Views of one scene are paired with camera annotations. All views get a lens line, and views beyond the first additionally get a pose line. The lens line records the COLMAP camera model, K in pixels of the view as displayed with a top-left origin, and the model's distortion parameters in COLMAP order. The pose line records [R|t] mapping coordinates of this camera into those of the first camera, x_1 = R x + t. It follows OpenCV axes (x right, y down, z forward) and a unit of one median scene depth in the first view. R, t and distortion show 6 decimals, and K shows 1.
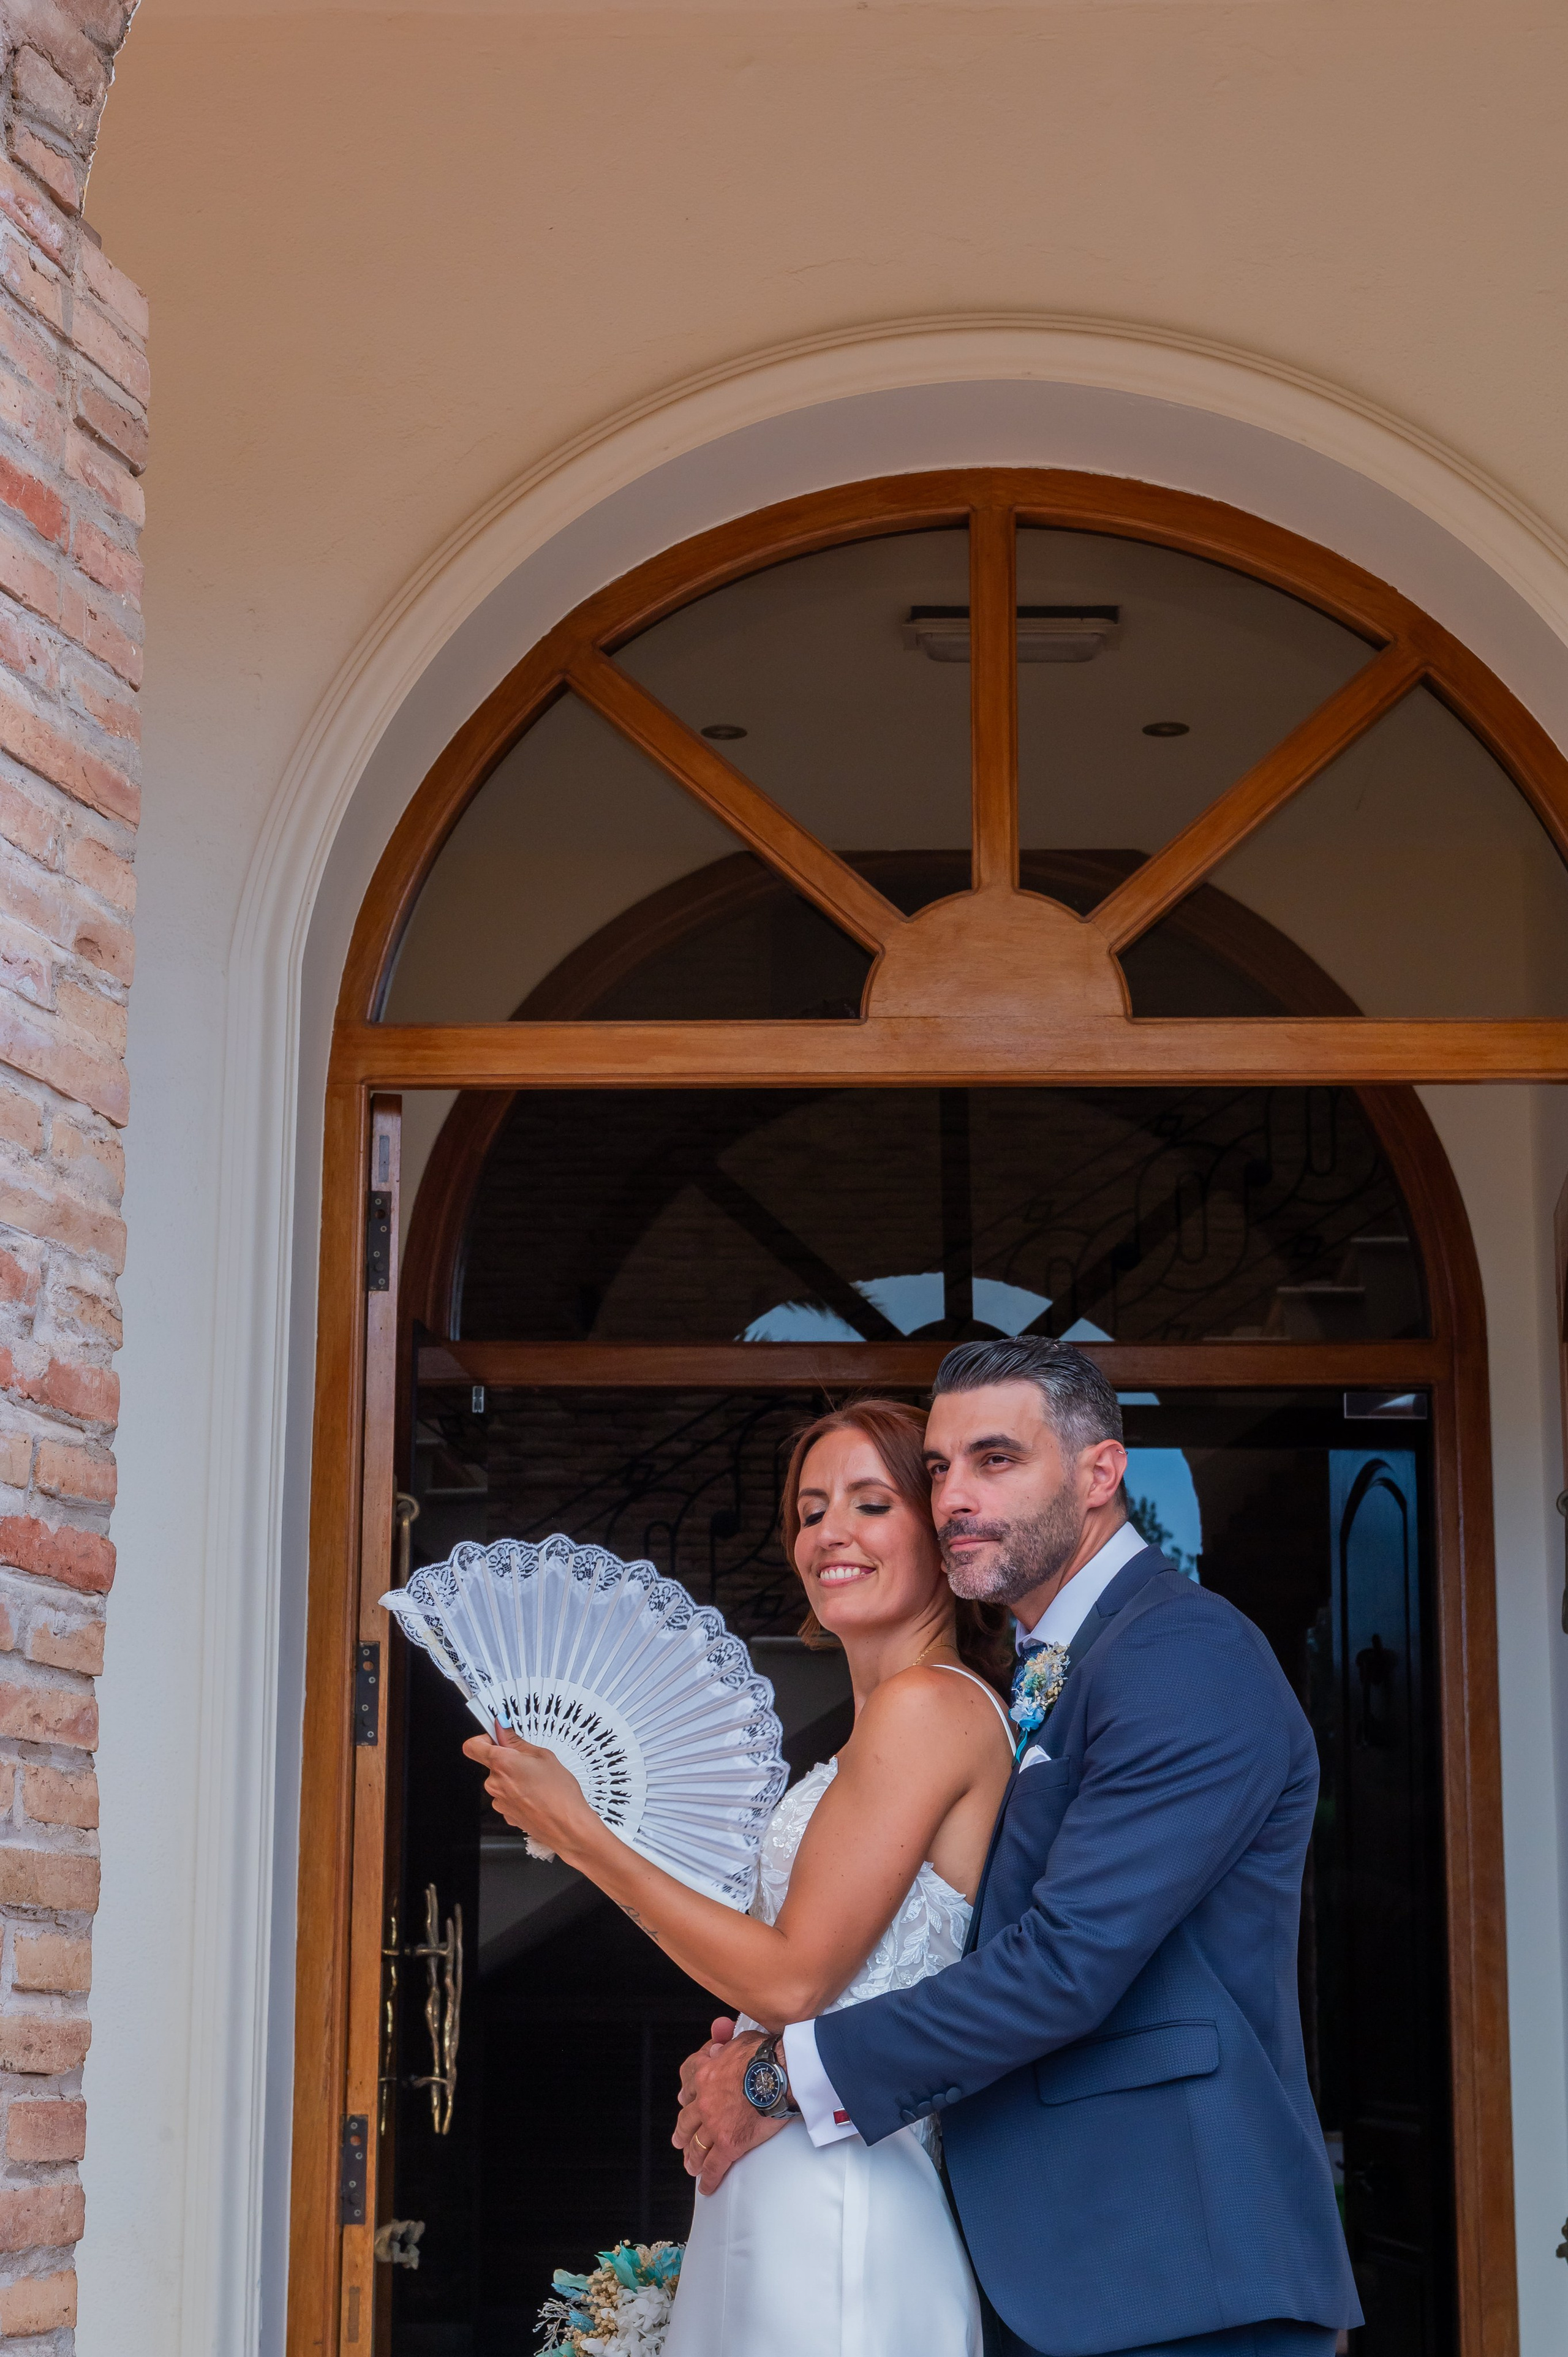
lens RADIAL K [[4099.8, 0, 782.1], [0, 4099.8, 1137.0], [0, 0, 1]] dist [0.015154, 0.045573]
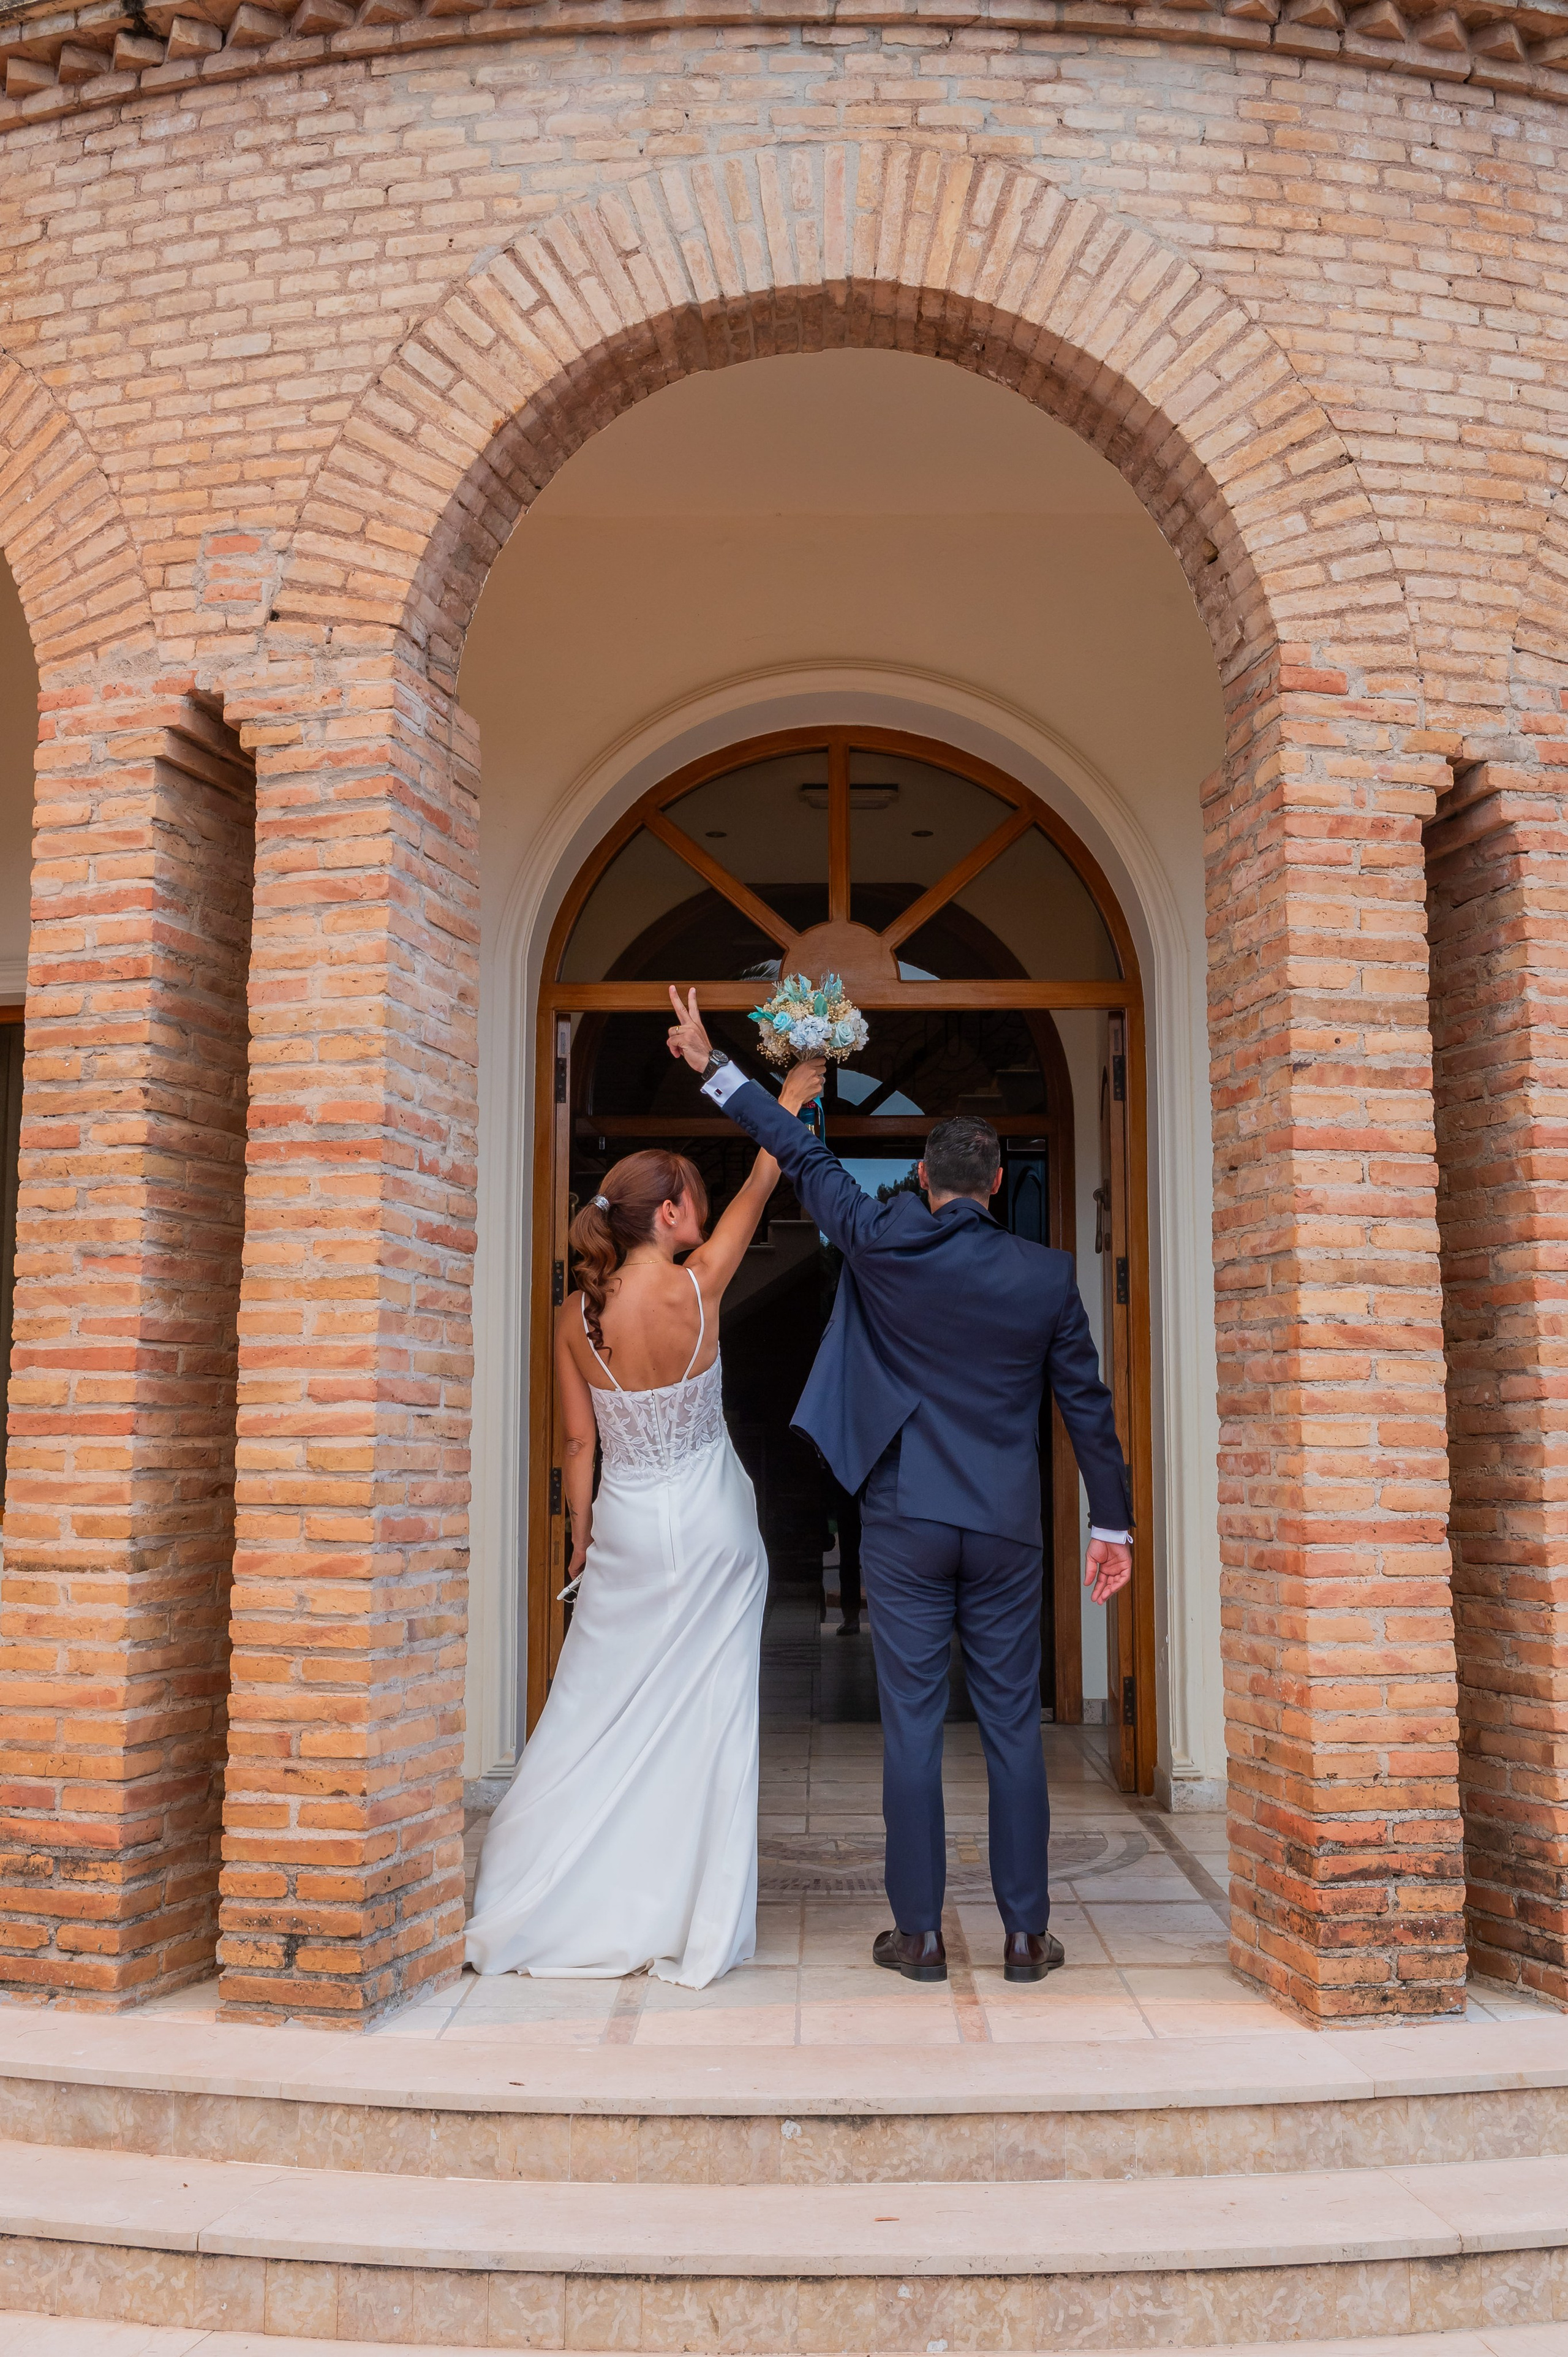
lens RADIAL K [[2137.5, 0, 784.0], [0, 2137.5, 1178.5], [0, 0, 1]] dist [-0.008525, -0.013215]
pose [[0.999849, -0.002783, 0.017146, 0.002199], [0.001195, 0.995764, 0.091940, -0.028908], [-0.017329, -0.091906, 0.995617, -0.162452]]
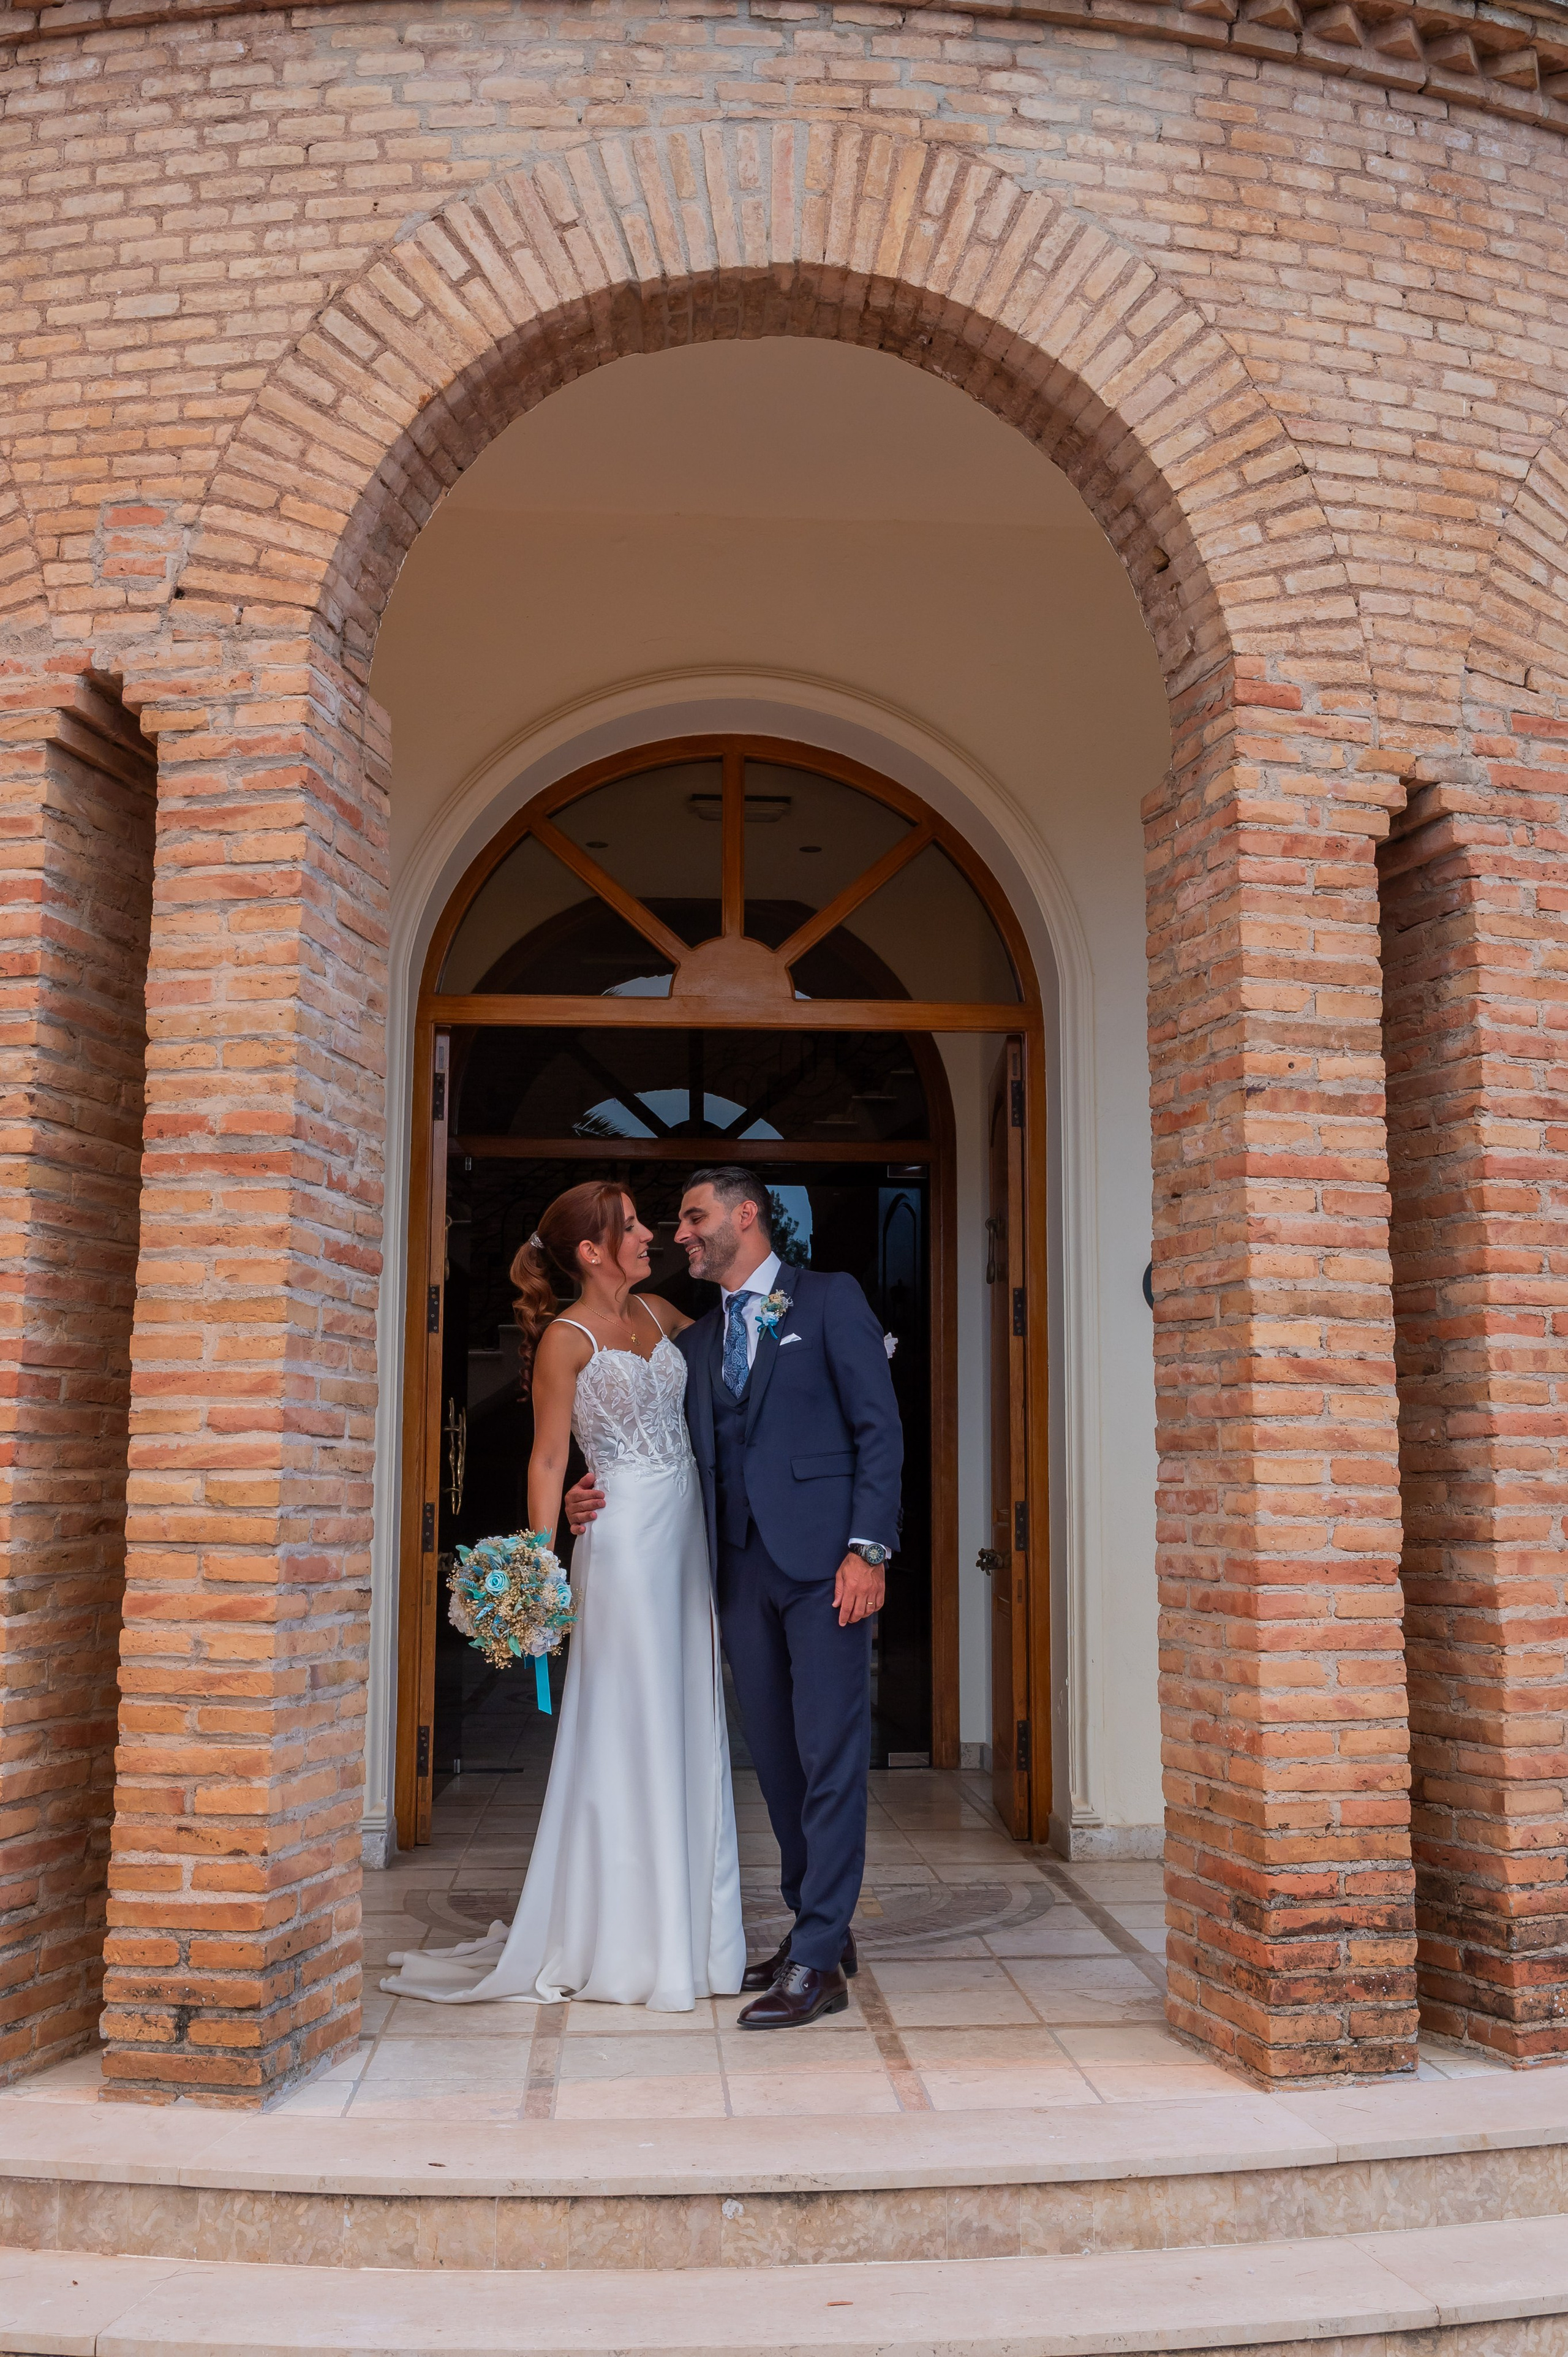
lens RADIAL K [[2189.8, 0, 784.0], [0, 2189.8, 1178.5], [0, 0, 1]] dist [-0.008024, -0.008498]
pose [[0.995802, 0.011337, 0.090828, -0.024037], [-0.018514, 0.996736, 0.078573, -0.025549], [-0.089640, -0.079924, 0.992762, -0.146273]]
